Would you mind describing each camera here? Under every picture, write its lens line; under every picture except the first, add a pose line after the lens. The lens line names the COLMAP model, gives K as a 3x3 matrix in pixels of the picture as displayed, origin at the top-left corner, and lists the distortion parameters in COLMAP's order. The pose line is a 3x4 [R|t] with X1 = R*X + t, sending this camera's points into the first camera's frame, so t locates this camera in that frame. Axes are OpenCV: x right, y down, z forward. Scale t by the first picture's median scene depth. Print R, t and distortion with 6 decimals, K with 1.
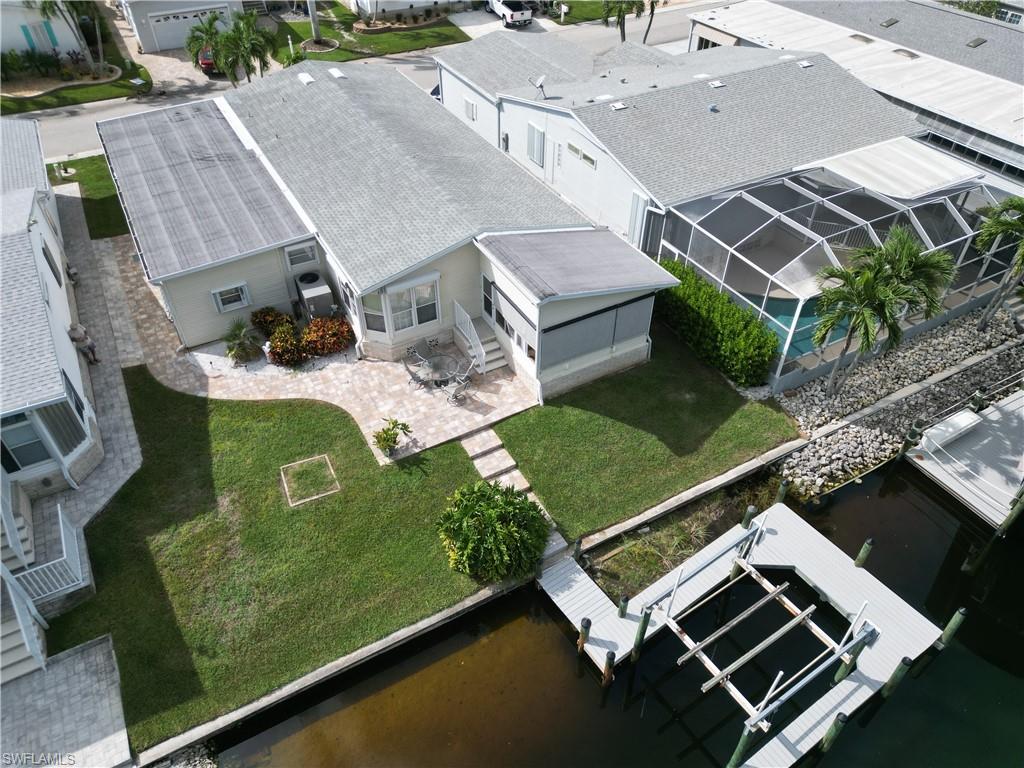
lens RADIAL K [[720.1, 0, 510.4], [0, 720.1, 383.9], [0, 0, 1]] dist [0.069574, -0.067209]
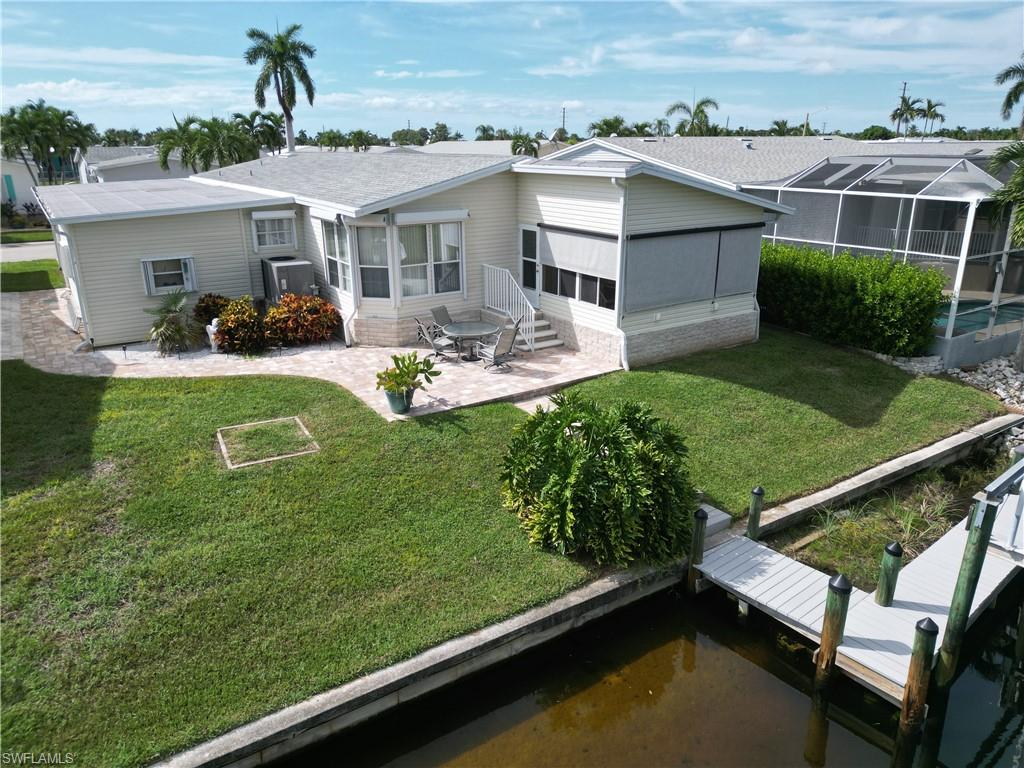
lens RADIAL K [[720.1, 0, 510.4], [0, 720.1, 383.9], [0, 0, 1]] dist [0.069574, -0.067209]
pose [[0.997418, -0.029803, 0.065337, -0.106616], [0.053221, 0.917606, -0.393912, 0.293685], [-0.048214, 0.396372, 0.916823, 0.394344]]
